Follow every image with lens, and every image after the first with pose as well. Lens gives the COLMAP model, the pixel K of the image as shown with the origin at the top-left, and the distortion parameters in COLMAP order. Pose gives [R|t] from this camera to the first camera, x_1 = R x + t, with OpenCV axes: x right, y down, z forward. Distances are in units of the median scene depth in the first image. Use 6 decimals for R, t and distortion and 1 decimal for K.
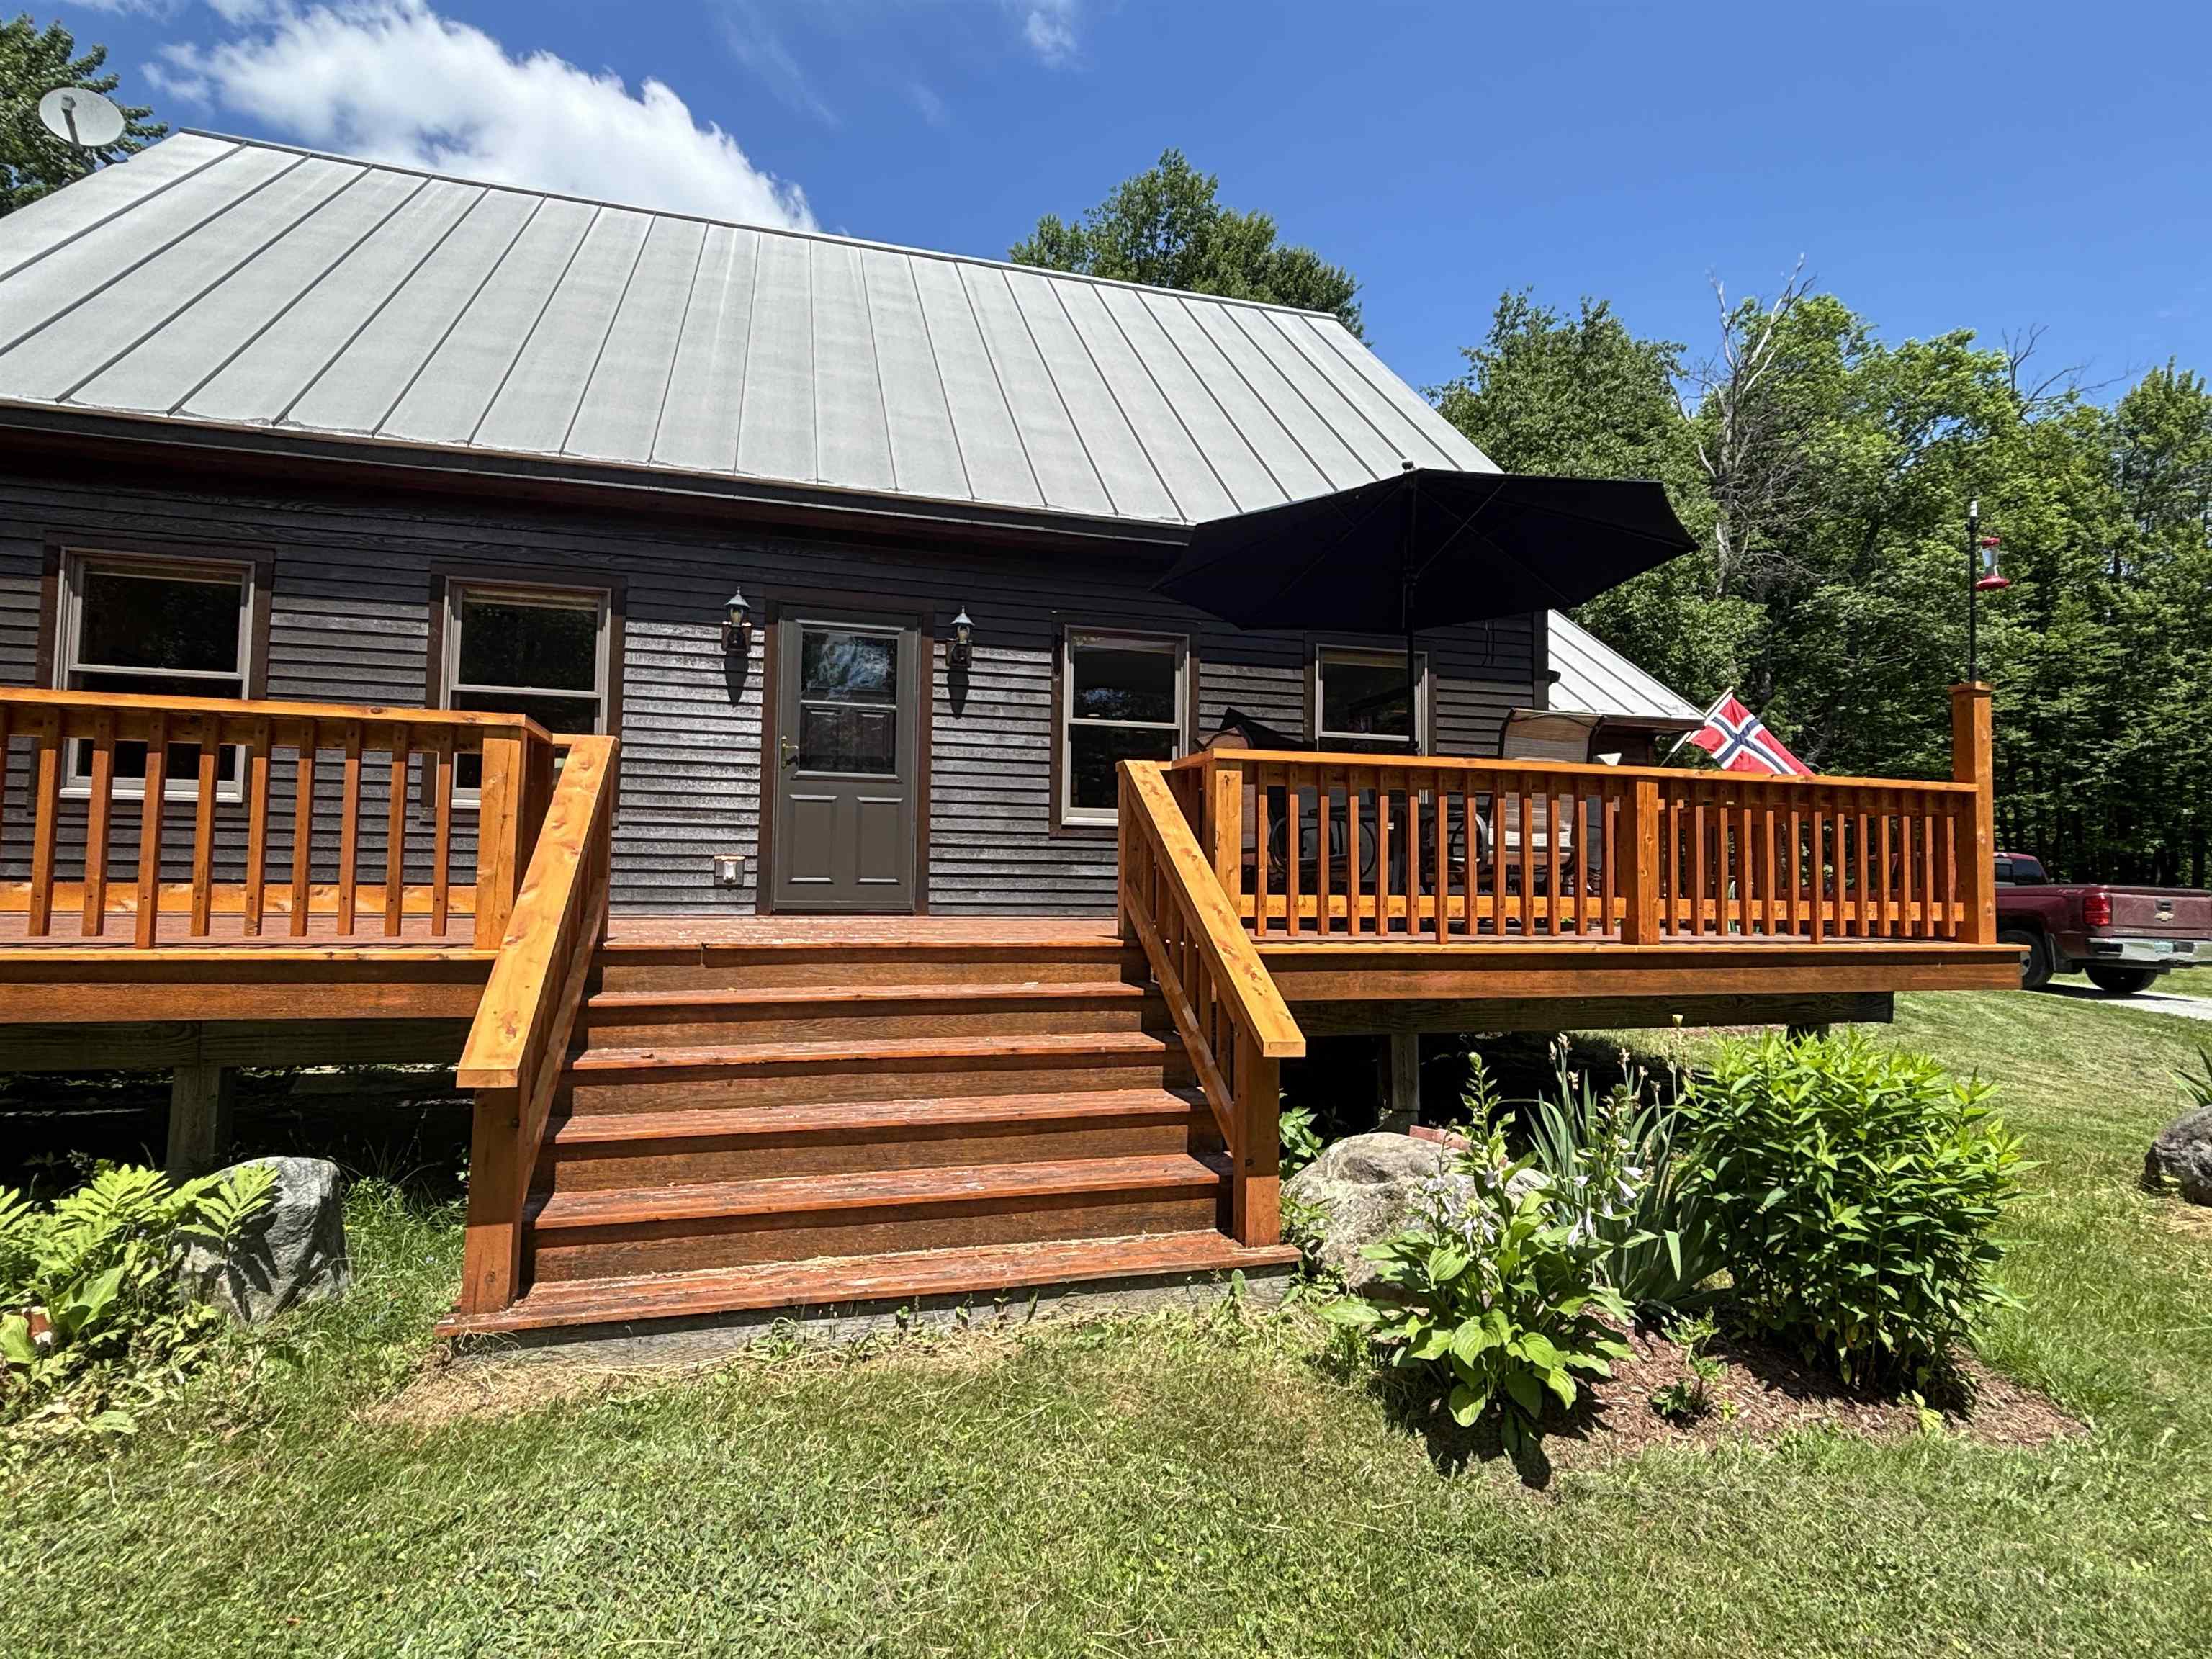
lens RADIAL K [[1130.2, 0, 1117.0], [0, 1130.2, 830.6], [0, 0, 1]] dist [-0.003534, 0.000267]
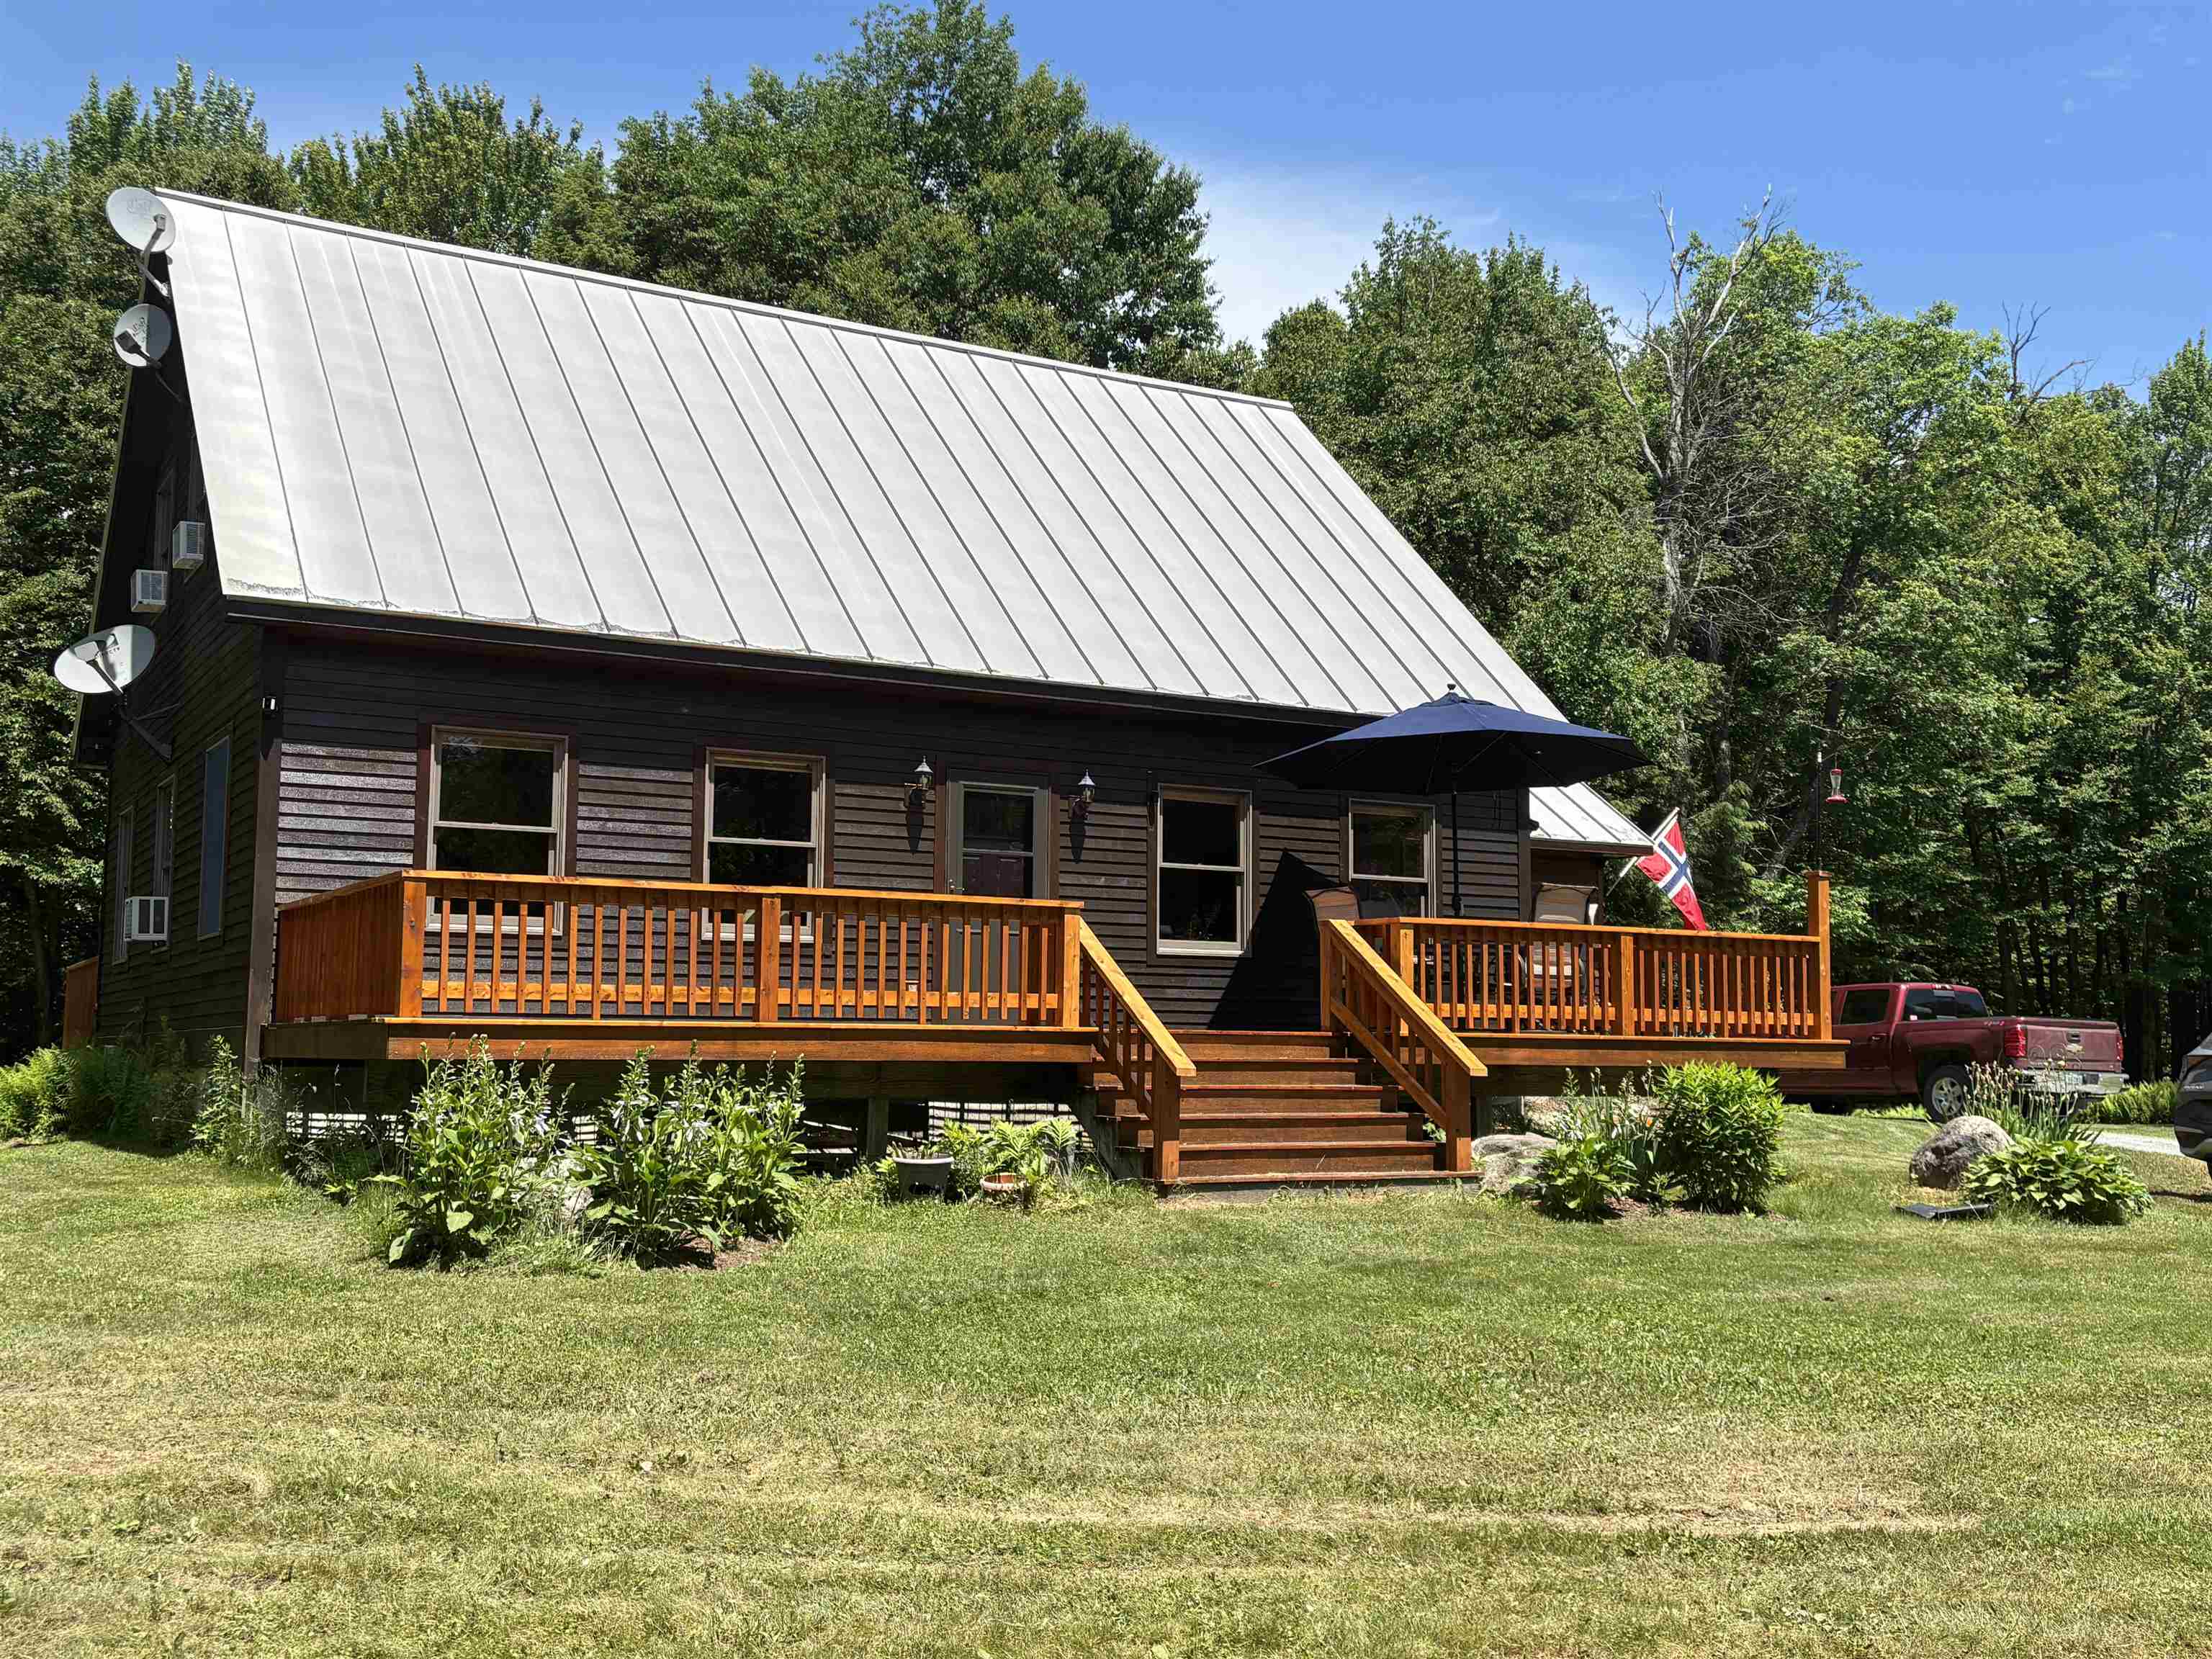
lens RADIAL K [[2249.8, 0, 1103.3], [0, 2249.8, 832.6], [0, 0, 1]] dist [0.014590, 0.000000]
pose [[0.969901, 0.020371, 0.242645, -0.664585], [-0.008901, 0.998794, -0.048274, -0.018089], [-0.243336, 0.044661, 0.968913, -1.241682]]
